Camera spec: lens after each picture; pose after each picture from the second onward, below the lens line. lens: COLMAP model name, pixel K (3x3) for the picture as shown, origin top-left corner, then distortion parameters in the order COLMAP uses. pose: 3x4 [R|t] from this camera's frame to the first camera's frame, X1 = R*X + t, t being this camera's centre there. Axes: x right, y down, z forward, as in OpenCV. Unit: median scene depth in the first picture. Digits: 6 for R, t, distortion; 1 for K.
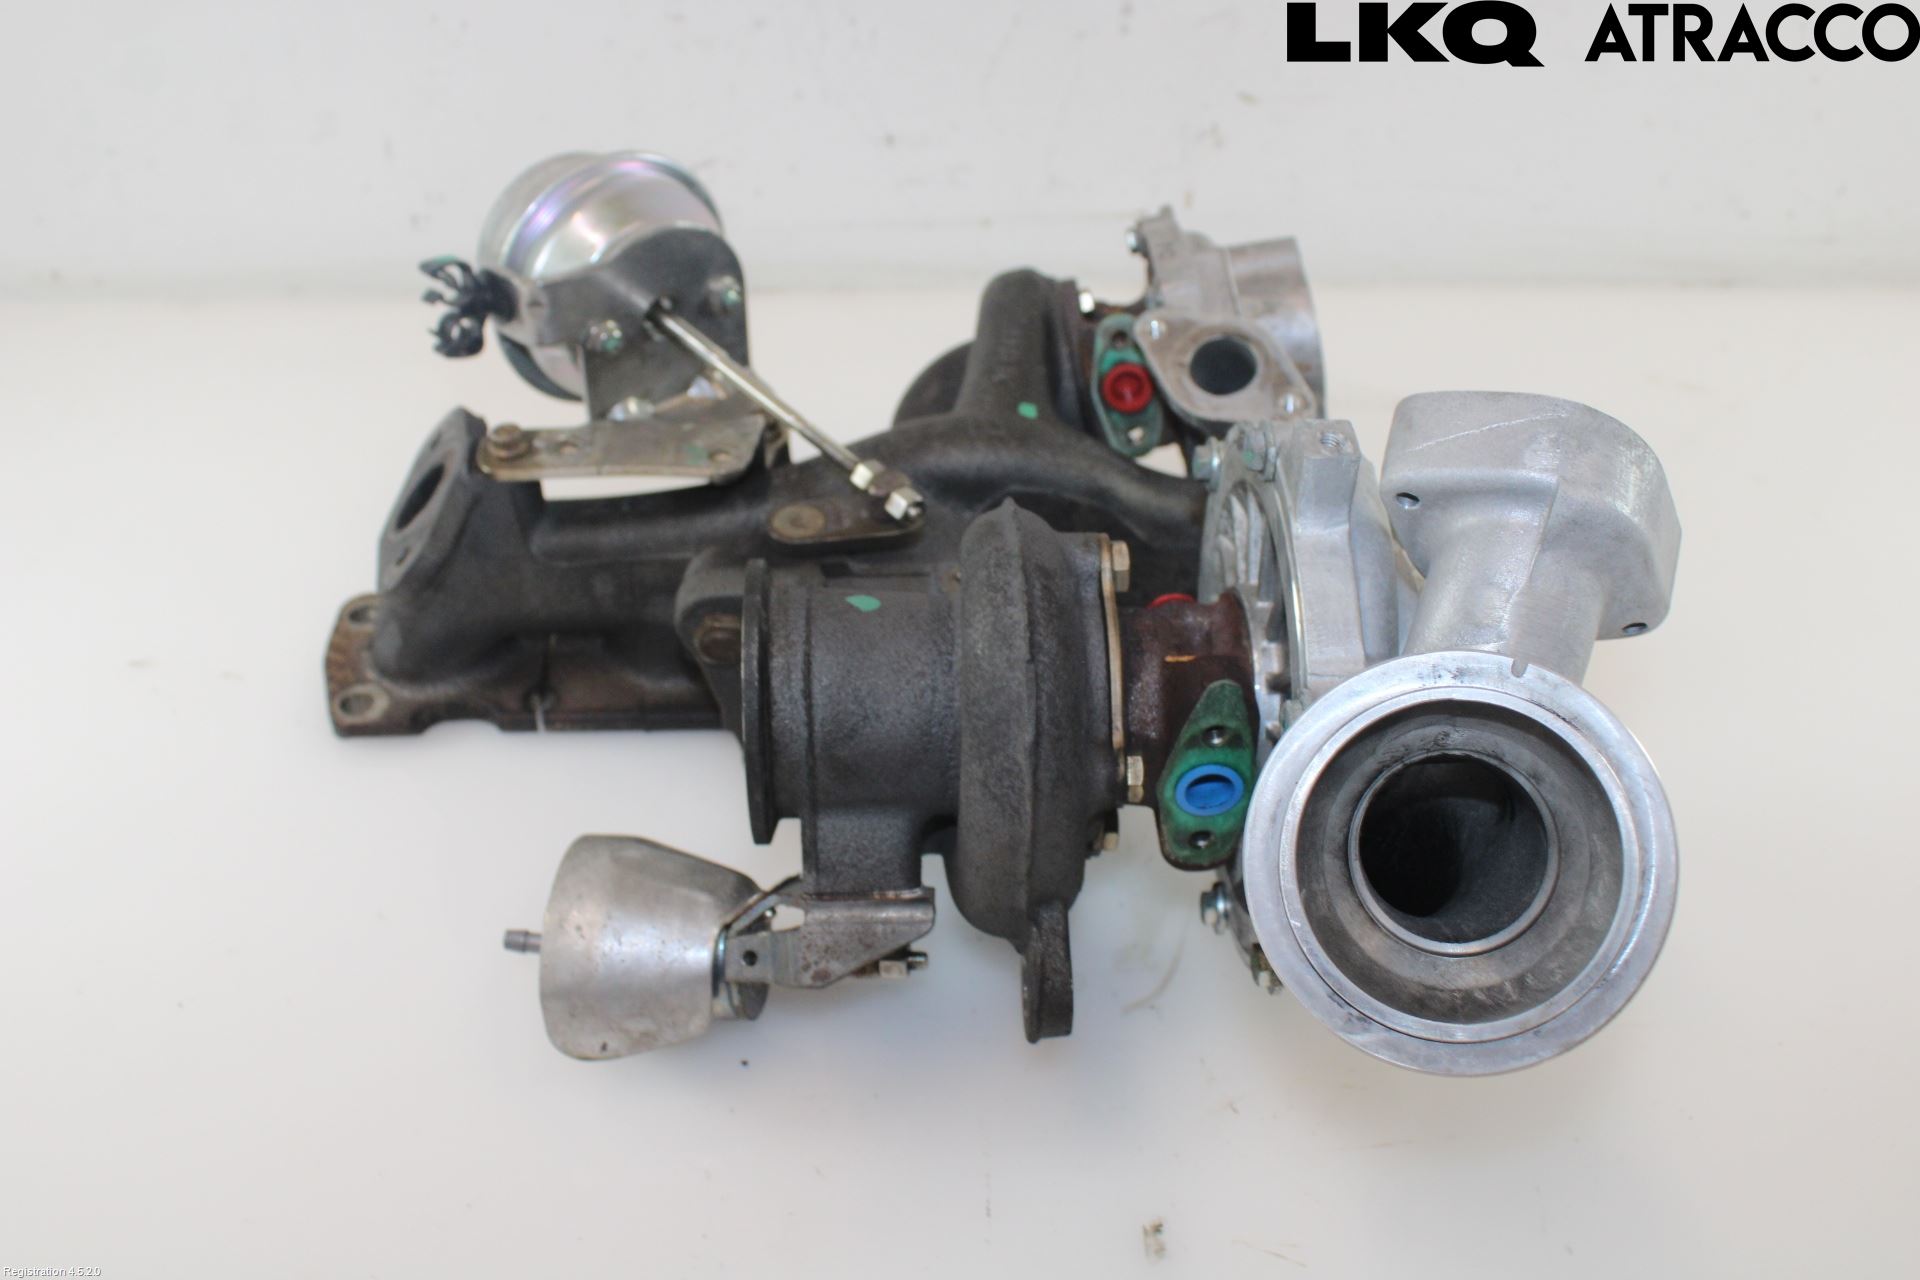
lens RADIAL K [[1886.2, 0, 960.0], [0, 1886.2, 640.0], [0, 0, 1]] dist [-0.016134, 0.006772]
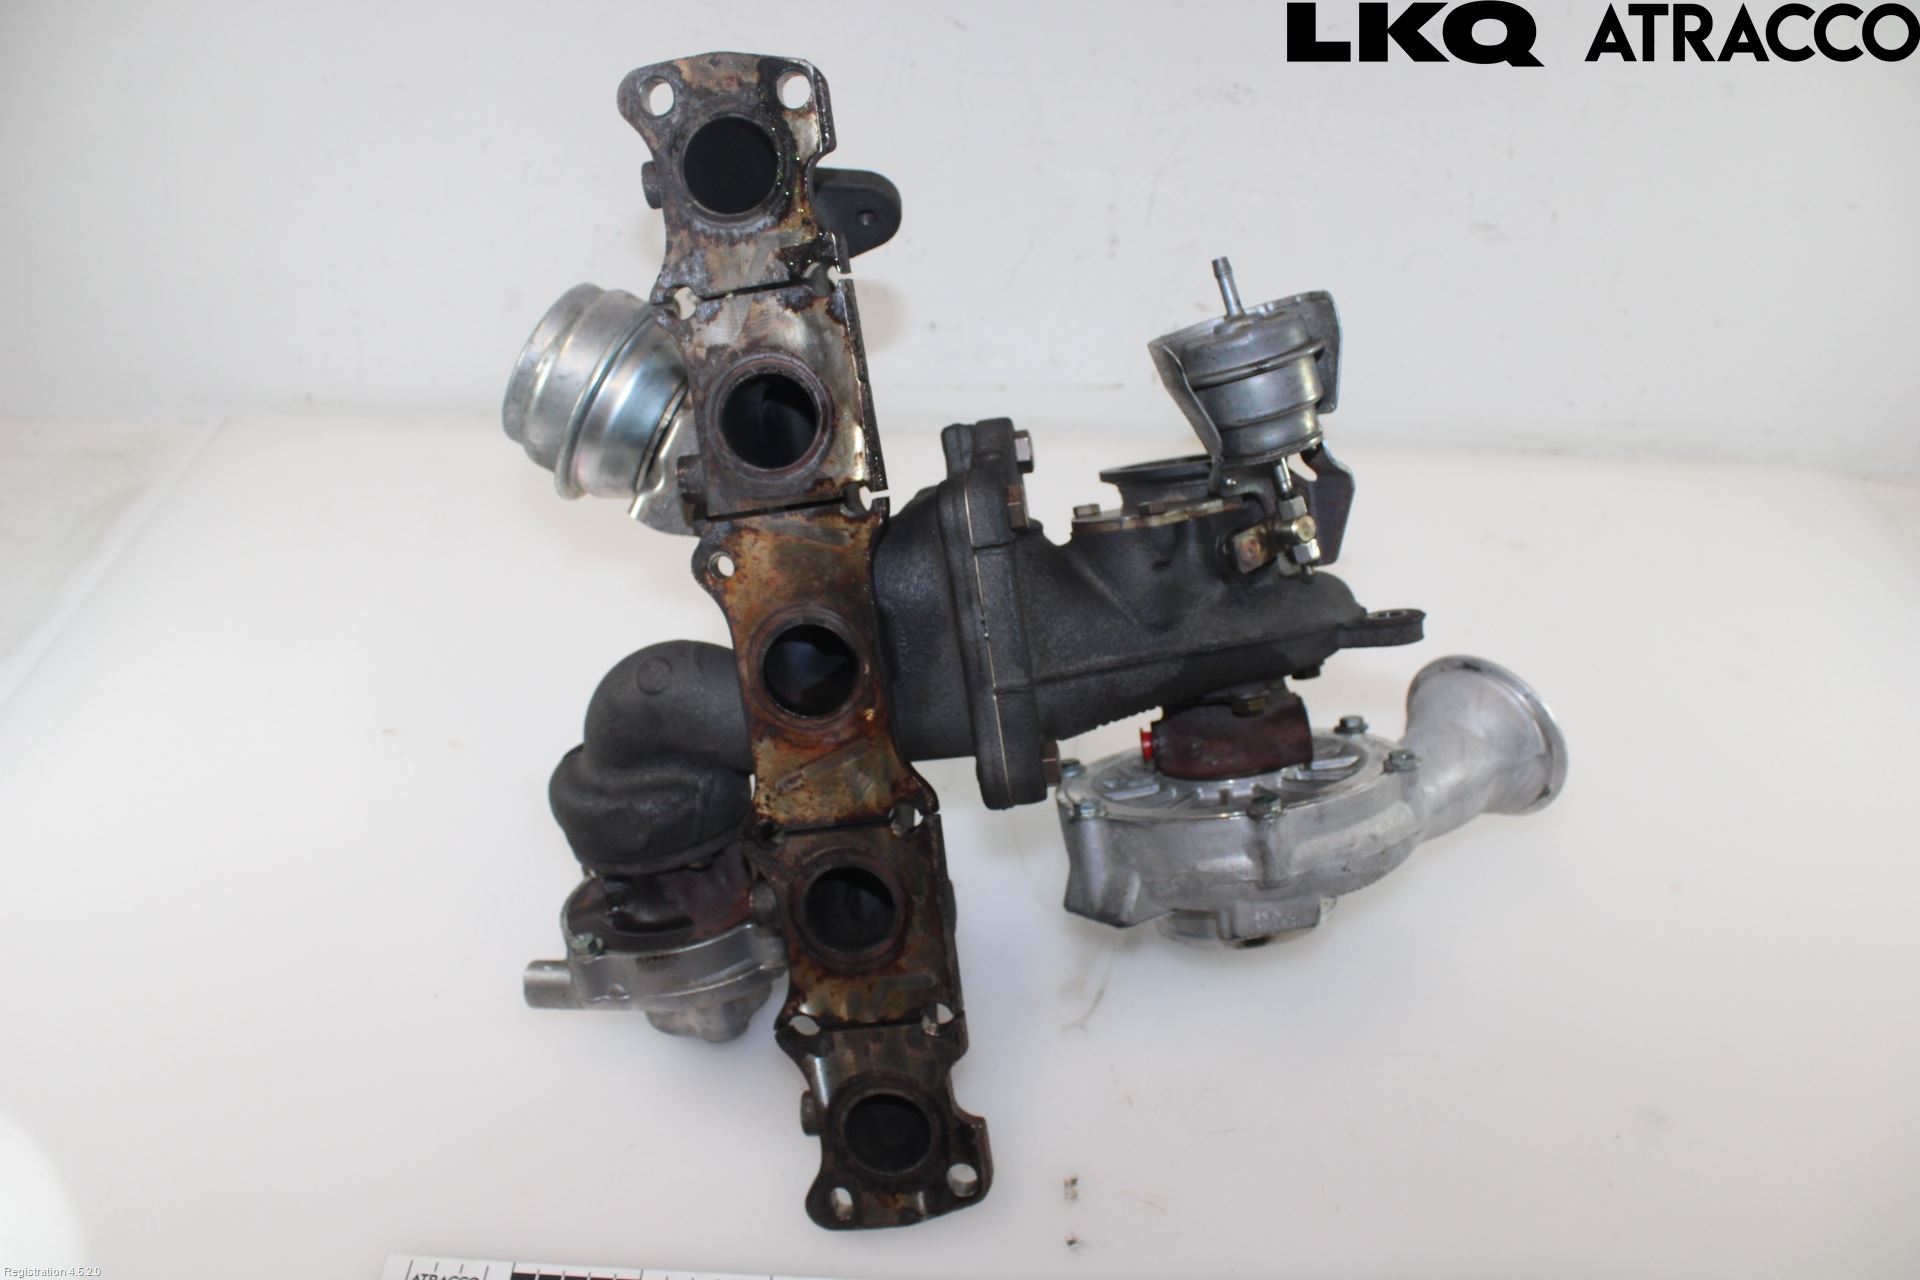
lens RADIAL K [[1662.8, 0, 964.8], [0, 1662.8, 628.4], [0, 0, 1]] dist [-0.103830, 0.106239]
pose [[0.999074, 0.042584, -0.006159, 0.001921], [-0.042225, 0.997860, 0.049917, -0.114224], [0.008271, -0.049611, 0.998734, -0.185162]]
